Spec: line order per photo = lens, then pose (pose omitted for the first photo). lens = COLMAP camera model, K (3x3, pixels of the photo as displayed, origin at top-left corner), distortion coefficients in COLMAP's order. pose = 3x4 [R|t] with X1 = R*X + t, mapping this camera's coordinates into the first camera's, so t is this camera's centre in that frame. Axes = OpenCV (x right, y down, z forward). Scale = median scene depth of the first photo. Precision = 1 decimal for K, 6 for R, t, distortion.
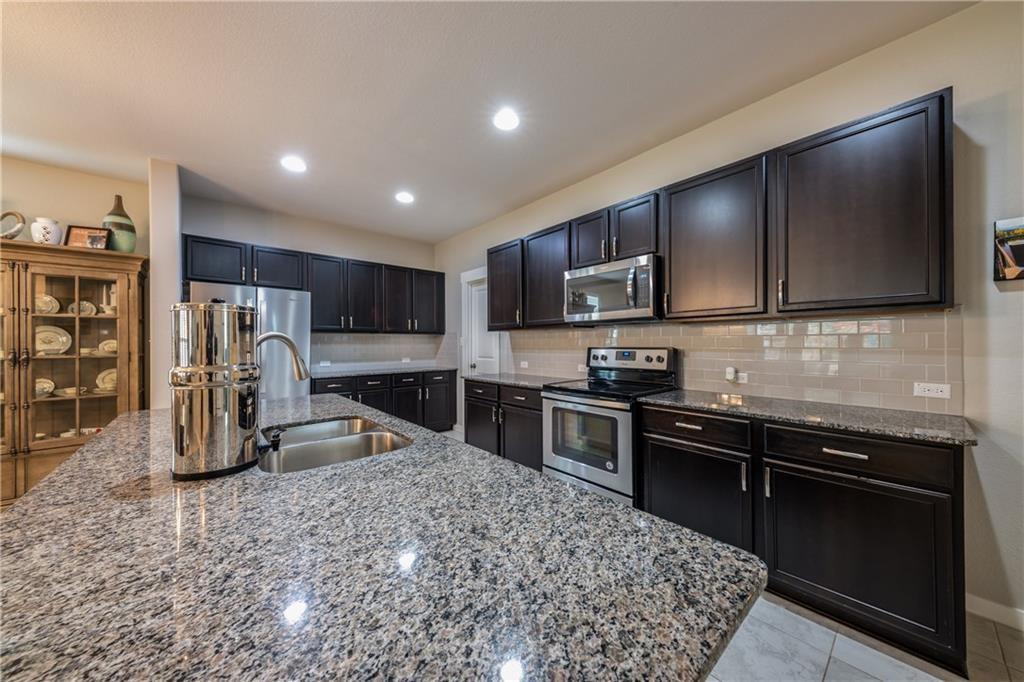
lens RADIAL K [[346.6, 0, 512.0], [0, 346.6, 341.0], [0, 0, 1]] dist [0.001102, 0.000059]
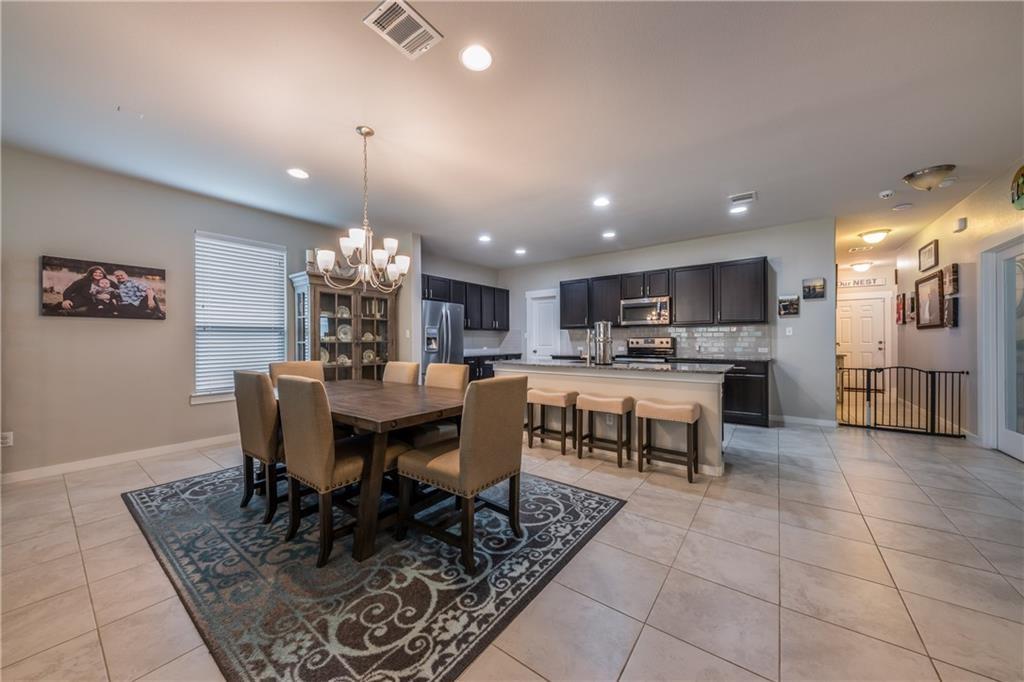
lens RADIAL K [[358.6, 0, 507.6], [0, 358.6, 332.3], [0, 0, 1]] dist [0.000675, -0.000044]
pose [[0.979265, 0.007681, 0.202438, -0.931296], [-0.003566, 0.999780, -0.020687, 0.034385], [-0.202552, 0.019537, 0.979077, -0.932551]]
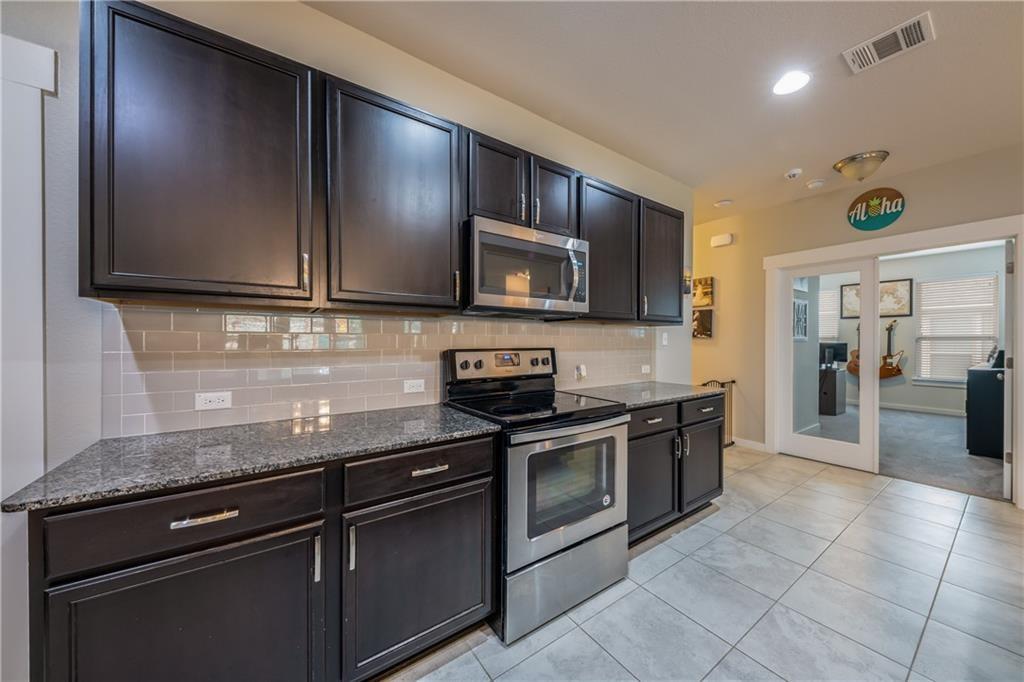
lens RADIAL K [[359.5, 0, 533.2], [0, 359.5, 341.9], [0, 0, 1]] dist [-0.017464, -0.000073]
pose [[0.084765, 0.000049, 0.996401, -0.417412], [-0.009210, 0.999957, 0.000734, 0.003625], [-0.996358, -0.009239, 0.084762, 0.862400]]
